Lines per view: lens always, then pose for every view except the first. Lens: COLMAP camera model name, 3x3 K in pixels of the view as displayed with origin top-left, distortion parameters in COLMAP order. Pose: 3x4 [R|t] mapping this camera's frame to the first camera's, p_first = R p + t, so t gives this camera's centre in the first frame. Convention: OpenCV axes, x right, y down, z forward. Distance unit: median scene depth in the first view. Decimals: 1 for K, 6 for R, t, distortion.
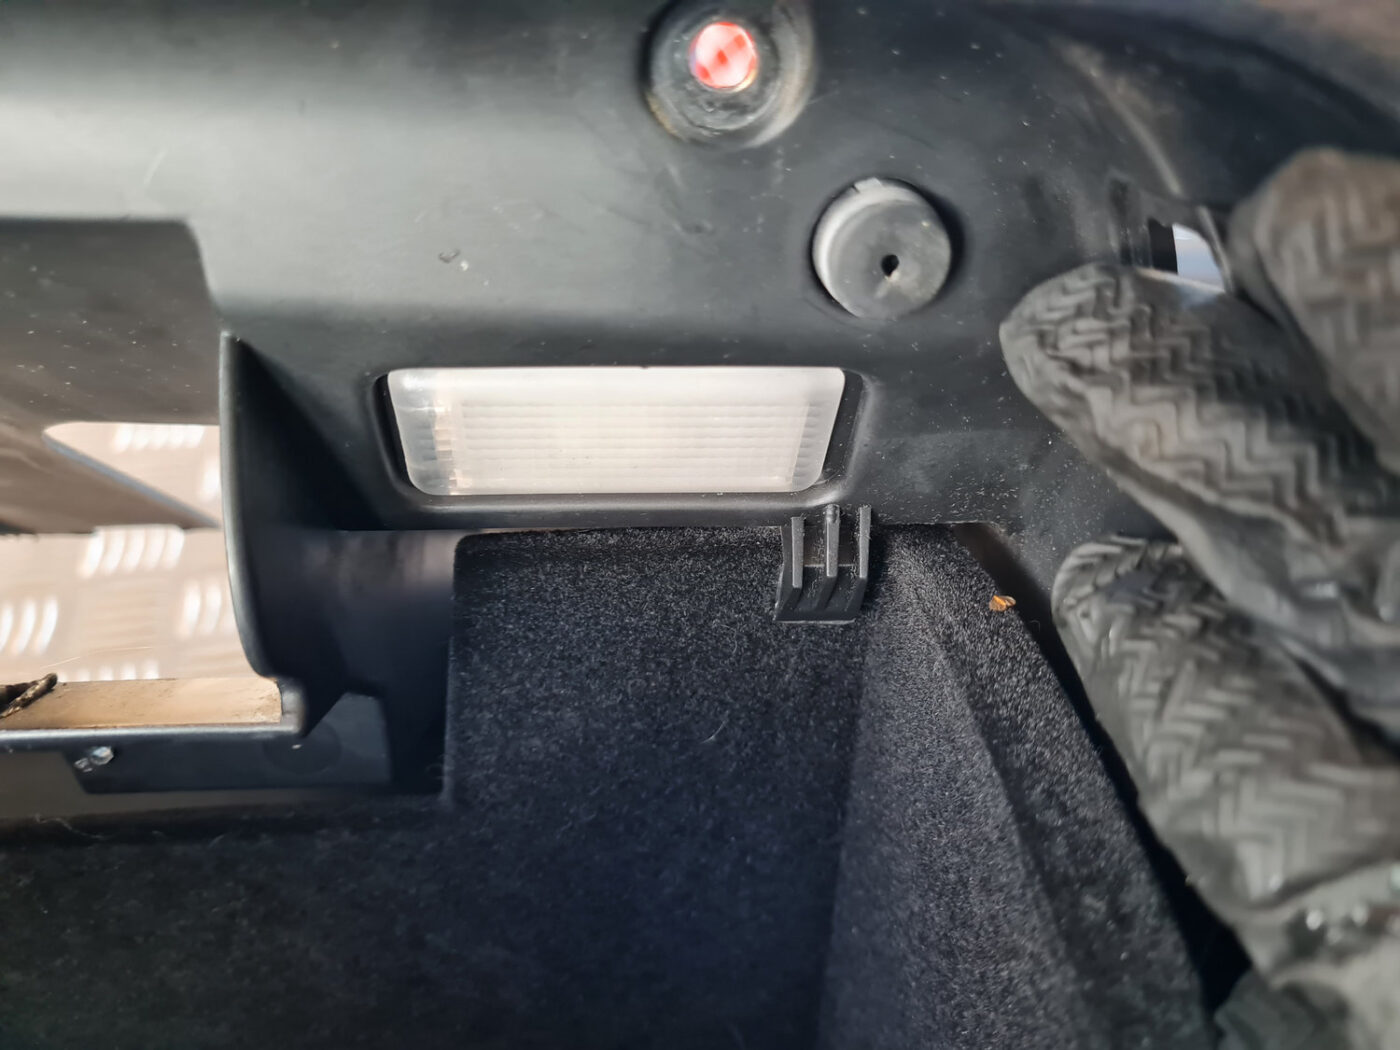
lens RADIAL K [[1128.5, 0, 700.0], [0, 1128.5, 525.0], [0, 0, 1]] dist [0.010398, 0.000117]
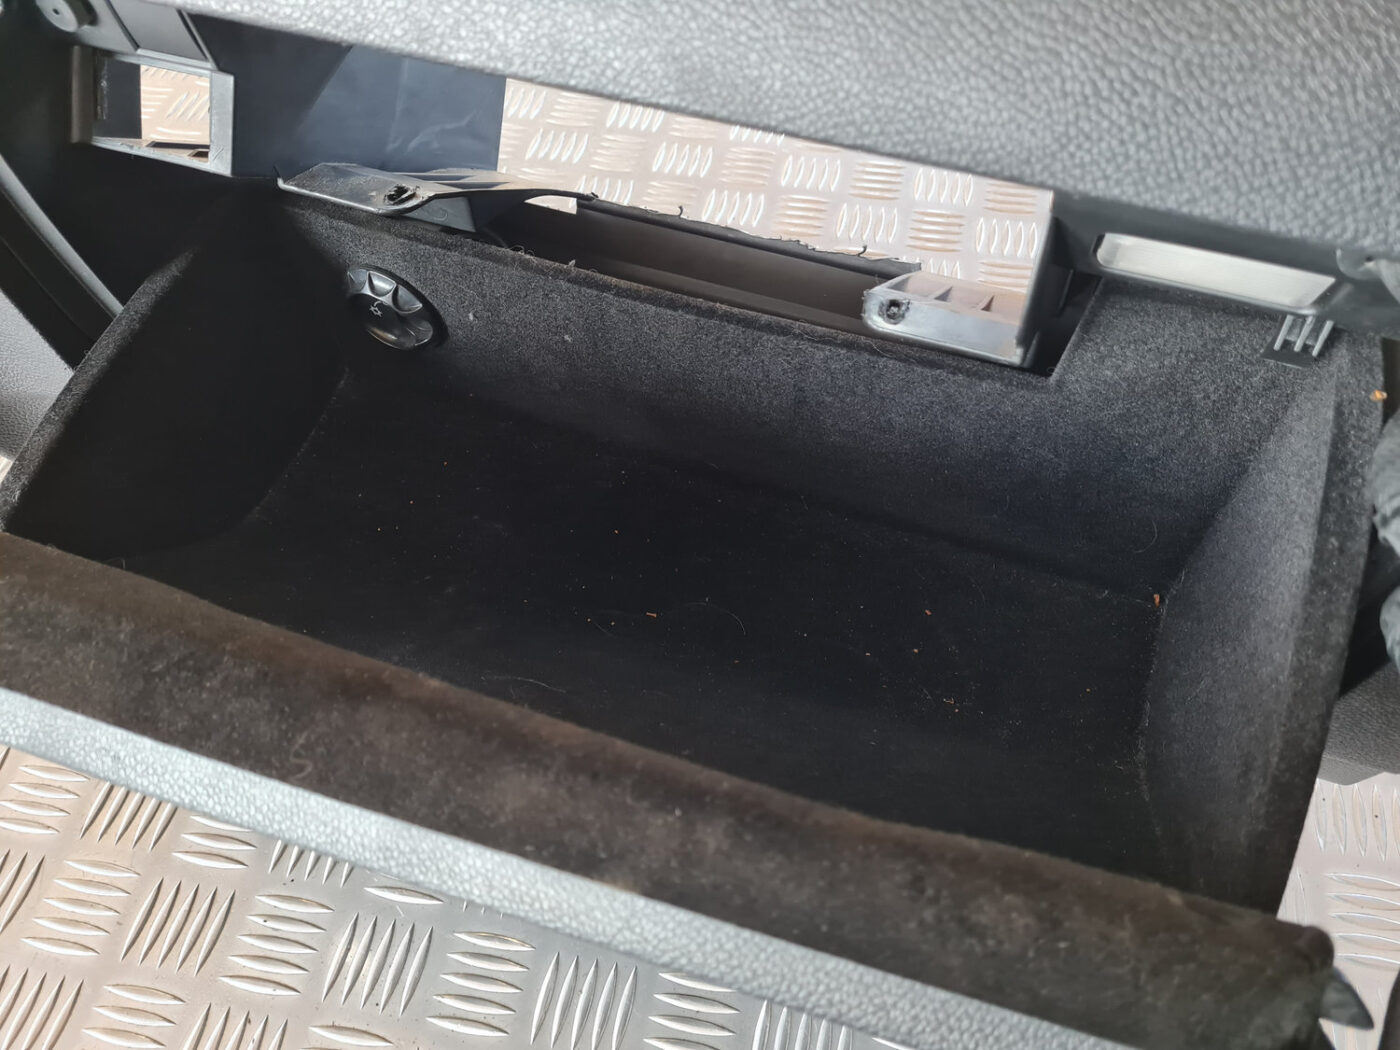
lens RADIAL K [[1128.5, 0, 700.0], [0, 1128.5, 525.0], [0, 0, 1]] dist [0.010398, 0.000117]
pose [[0.892483, 0.331943, -0.305430, -0.102035], [-0.146742, 0.853931, 0.499268, -0.509202], [0.426544, -0.400770, 0.810829, -1.106793]]
